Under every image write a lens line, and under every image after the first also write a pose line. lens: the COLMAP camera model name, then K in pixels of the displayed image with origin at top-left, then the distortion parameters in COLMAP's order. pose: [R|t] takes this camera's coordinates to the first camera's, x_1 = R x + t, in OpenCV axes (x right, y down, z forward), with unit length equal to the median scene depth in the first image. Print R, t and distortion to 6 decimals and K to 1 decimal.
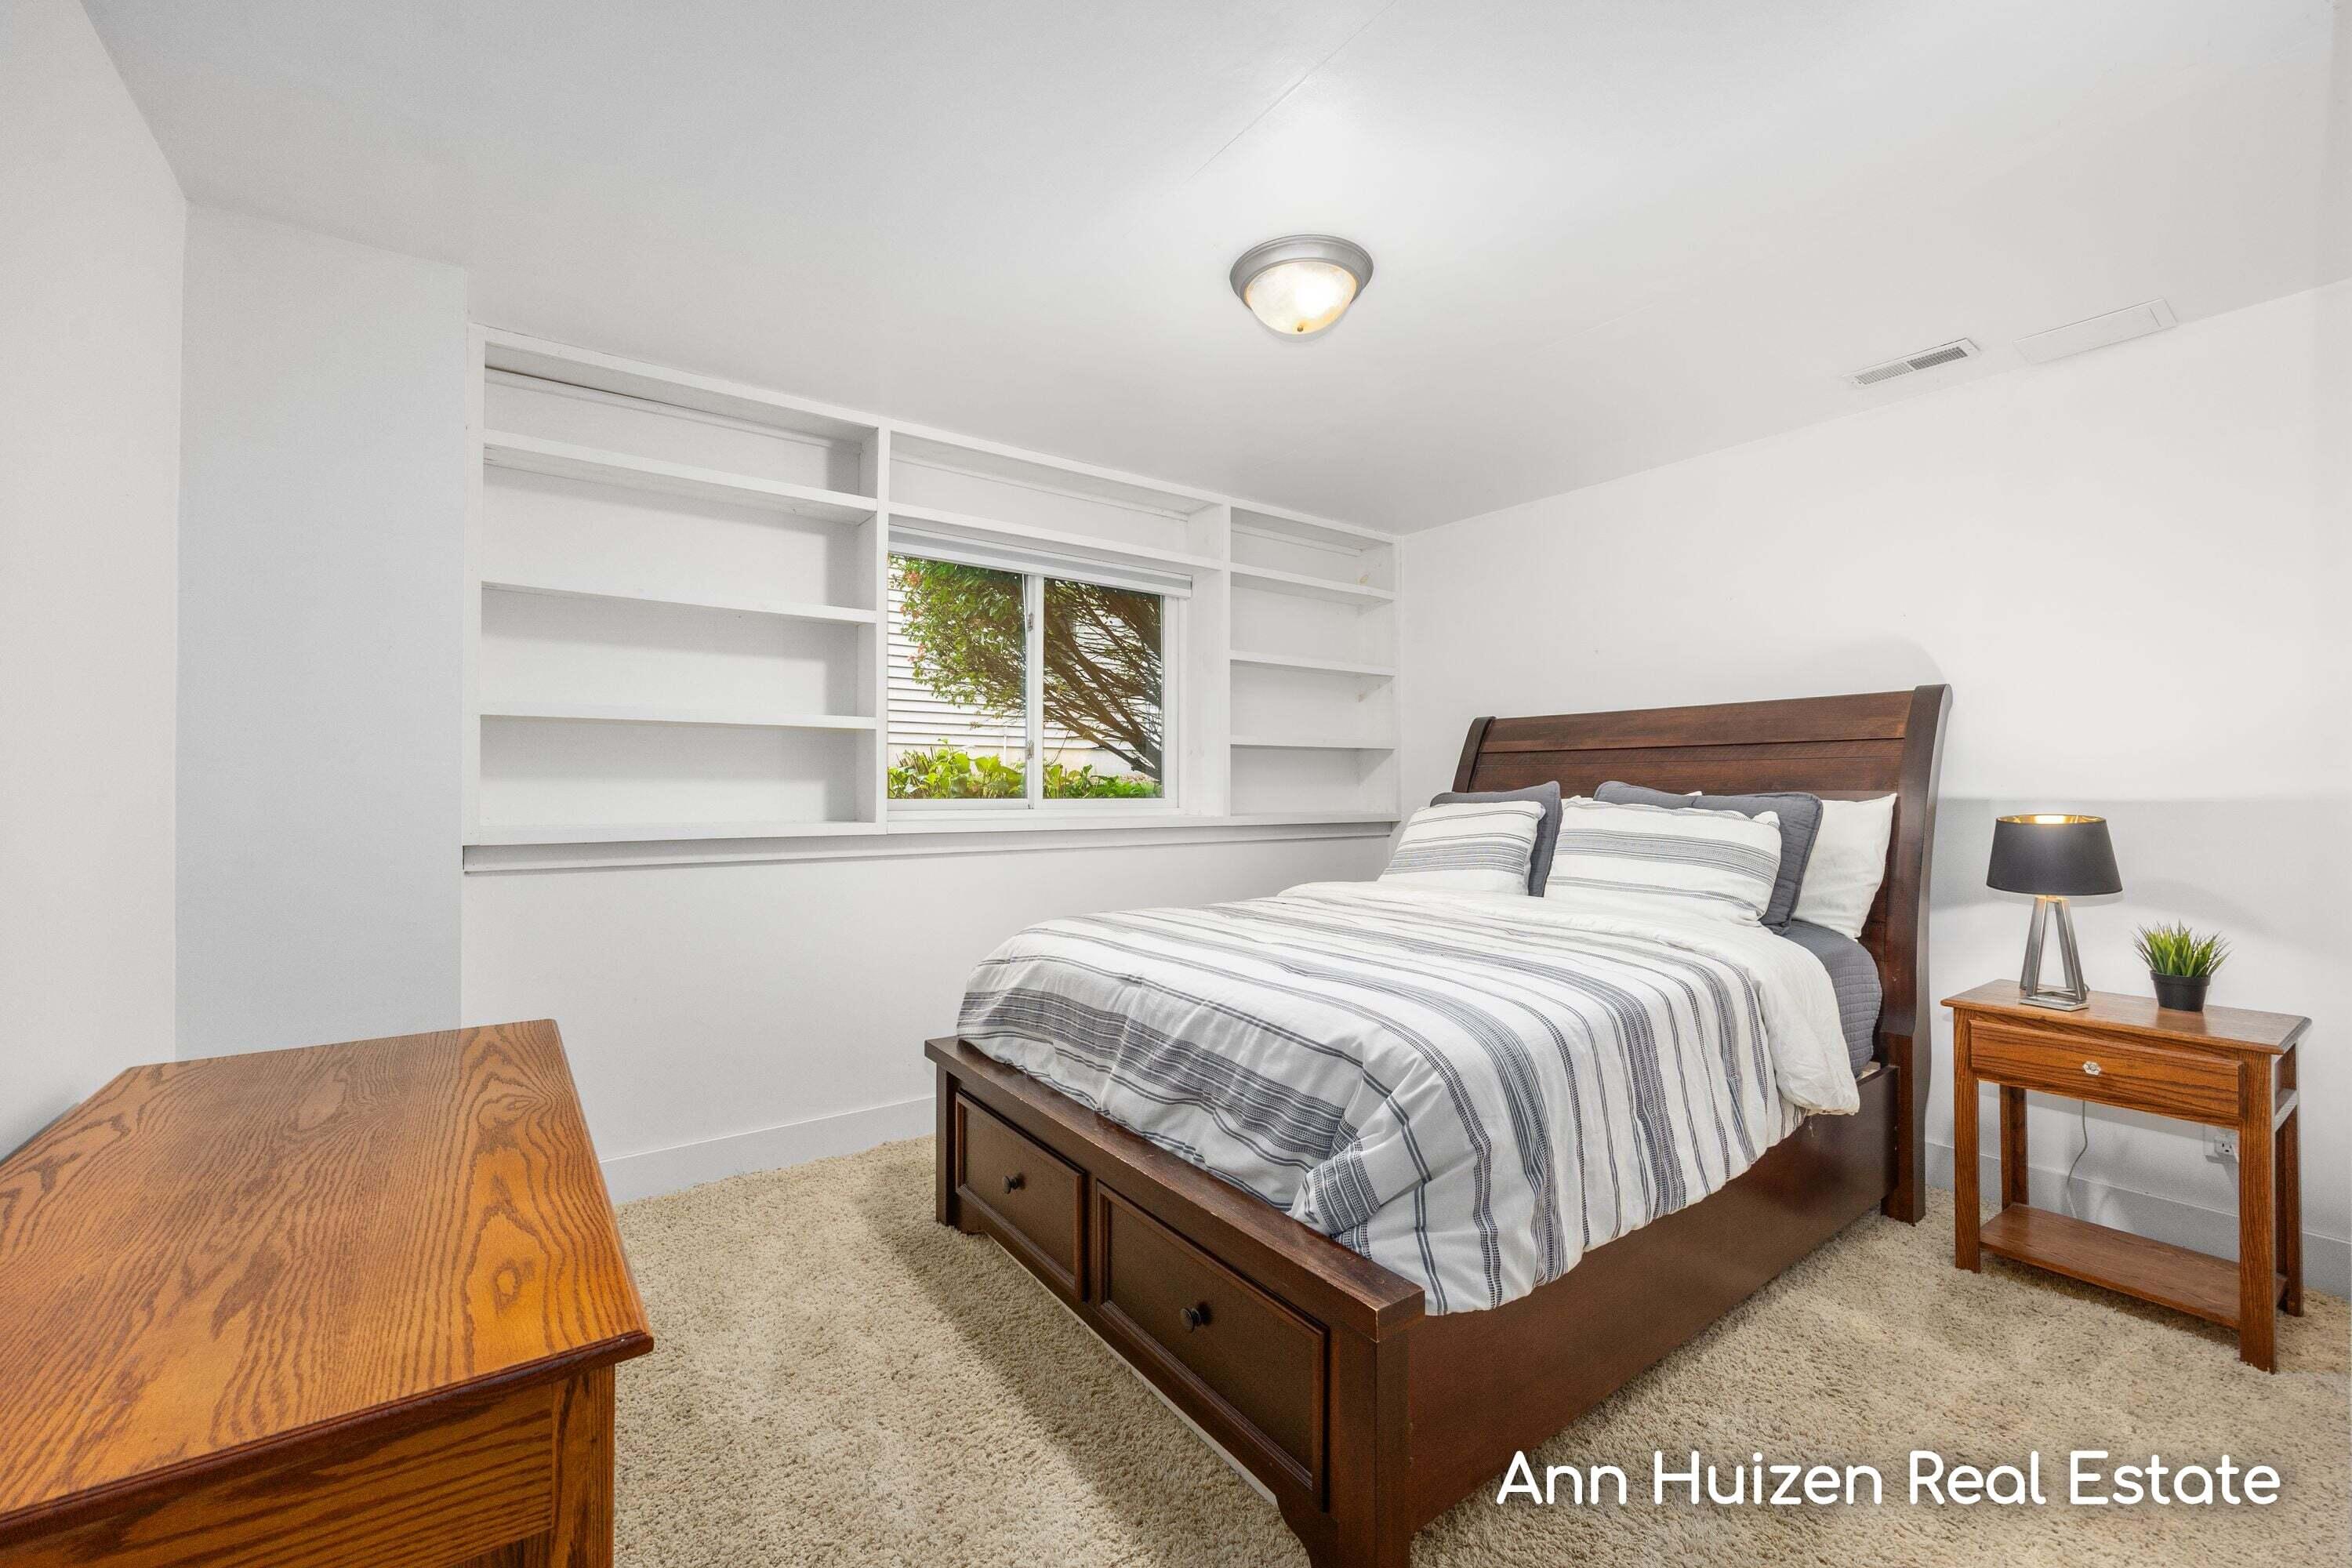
lens RADIAL K [[960.2, 0, 1168.2], [0, 960.2, 765.4], [0, 0, 1]] dist [-0.007616, -0.000149]
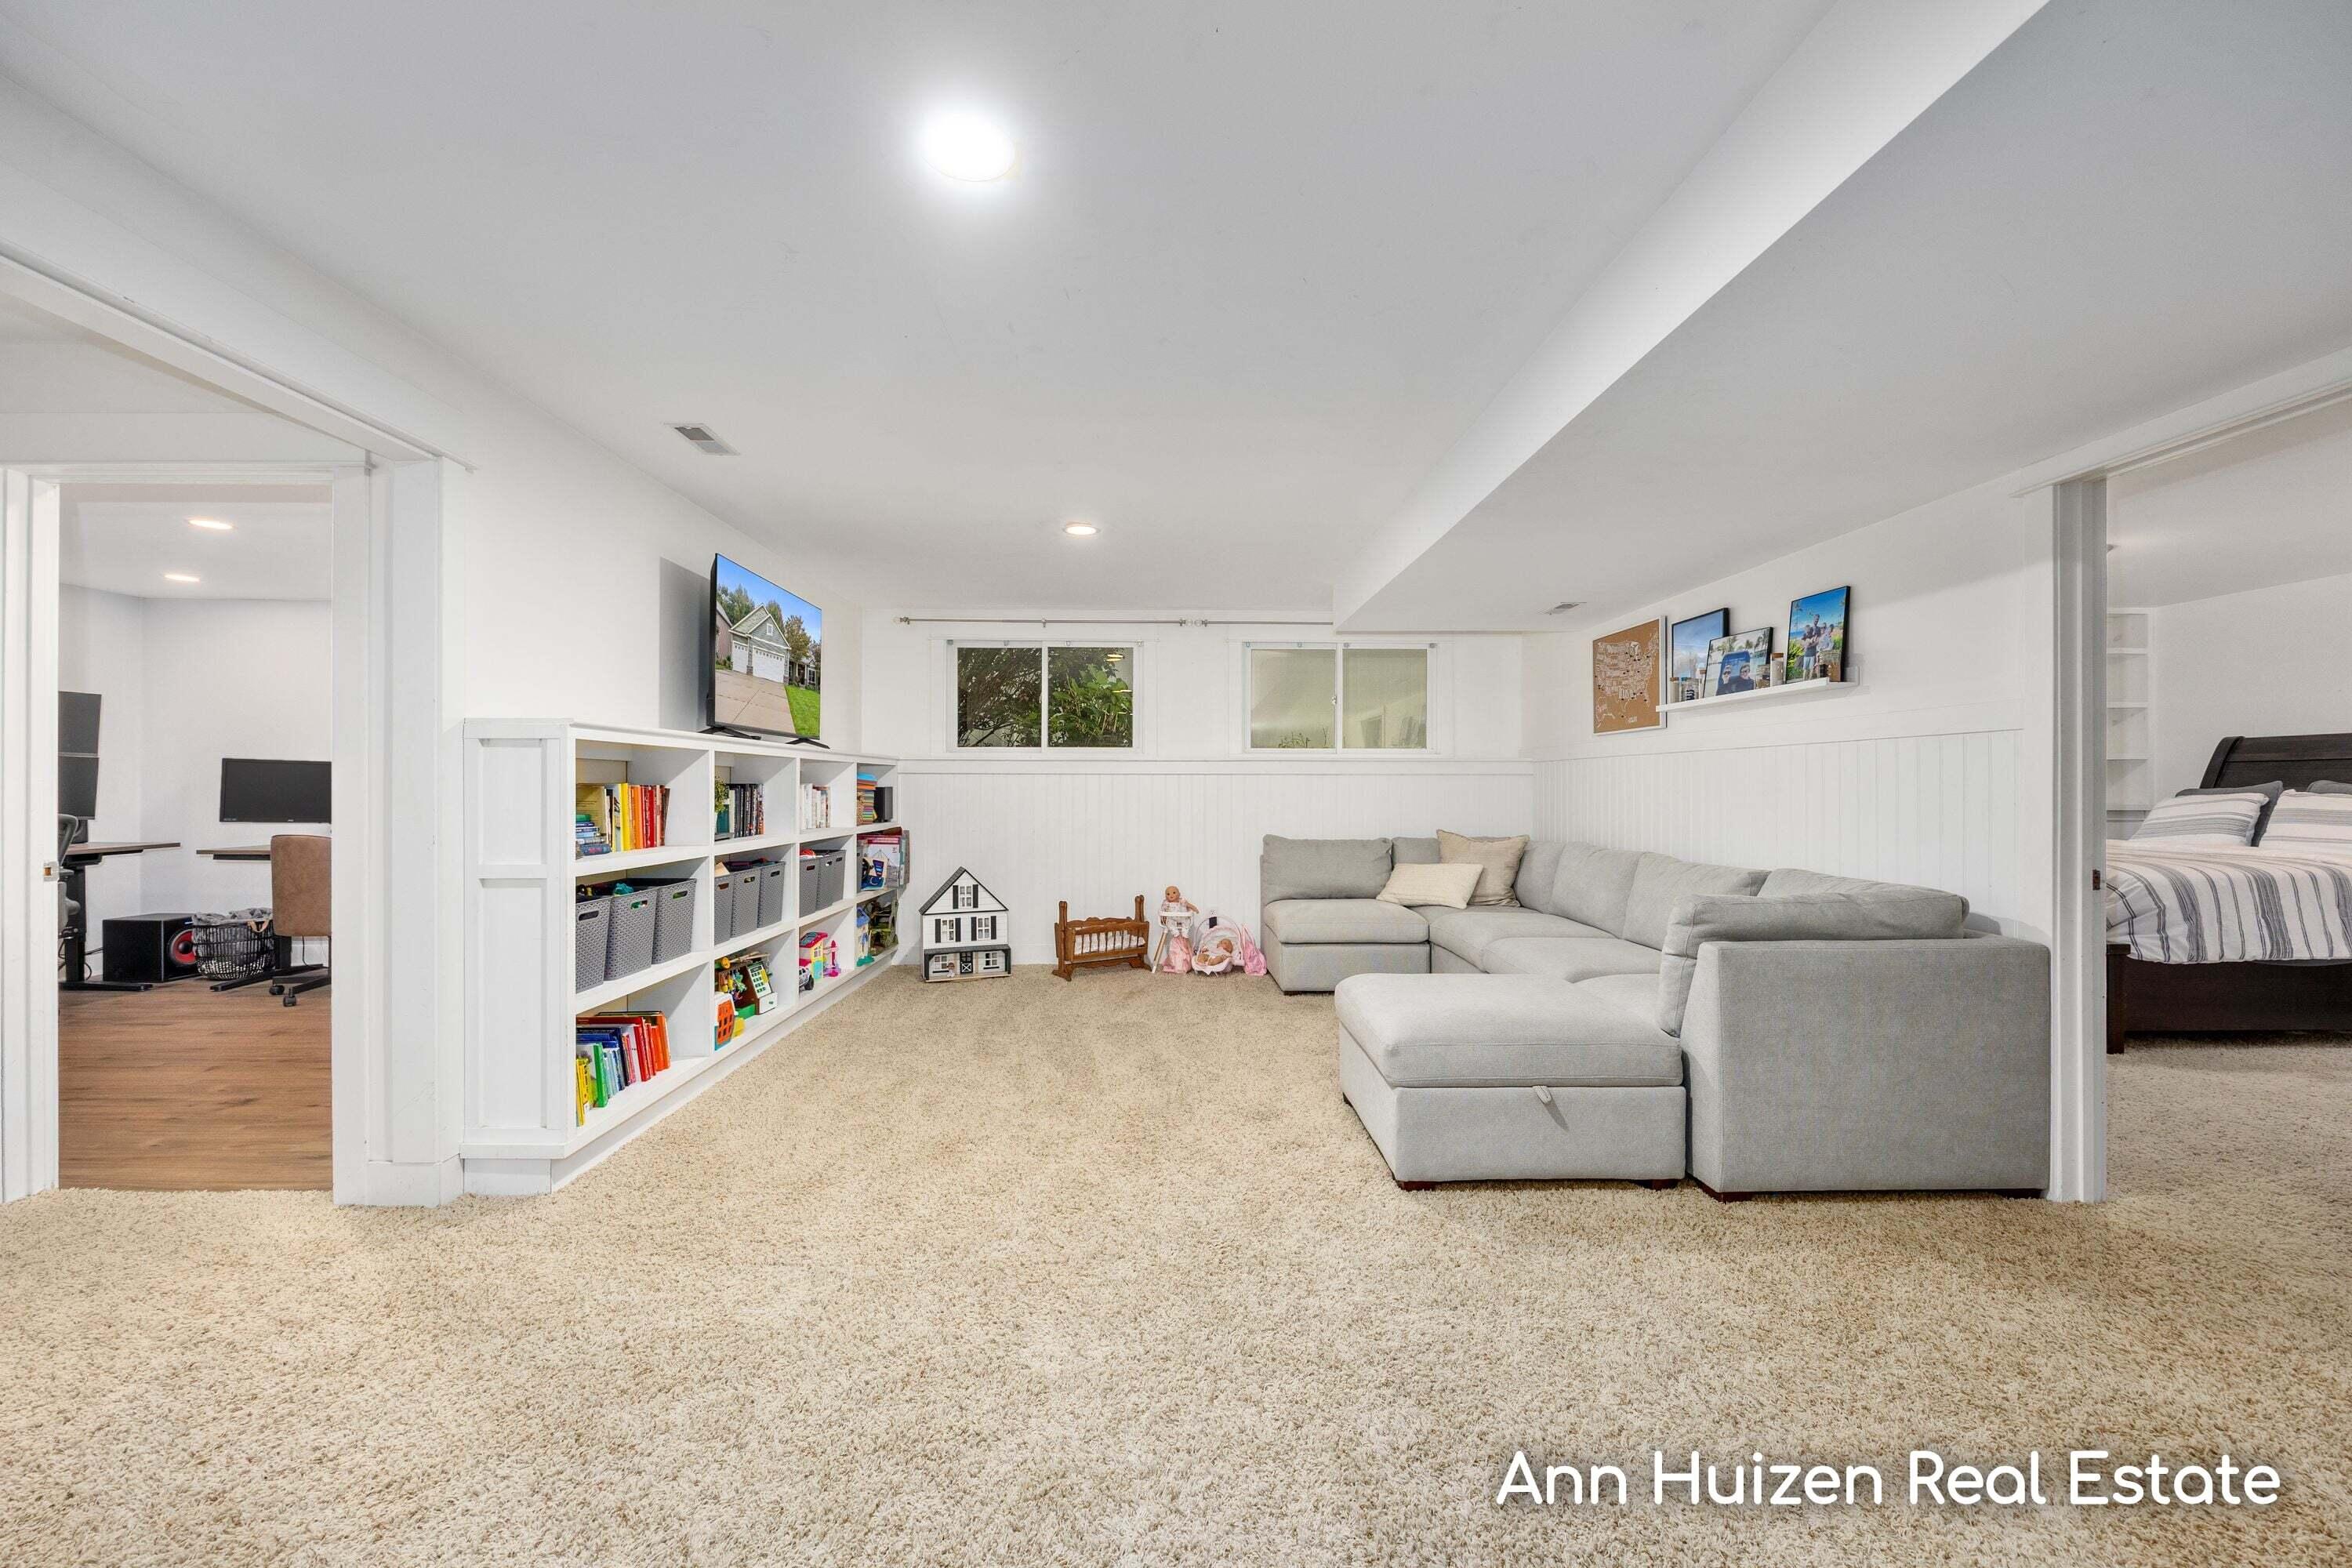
lens RADIAL K [[960.2, 0, 1168.2], [0, 960.2, 765.4], [0, 0, 1]] dist [-0.007616, -0.000149]
pose [[0.824336, -0.004222, -0.566086, -0.245670], [0.001447, 0.999985, -0.005351, -0.002709], [0.566100, 0.003592, 0.824329, -1.478170]]
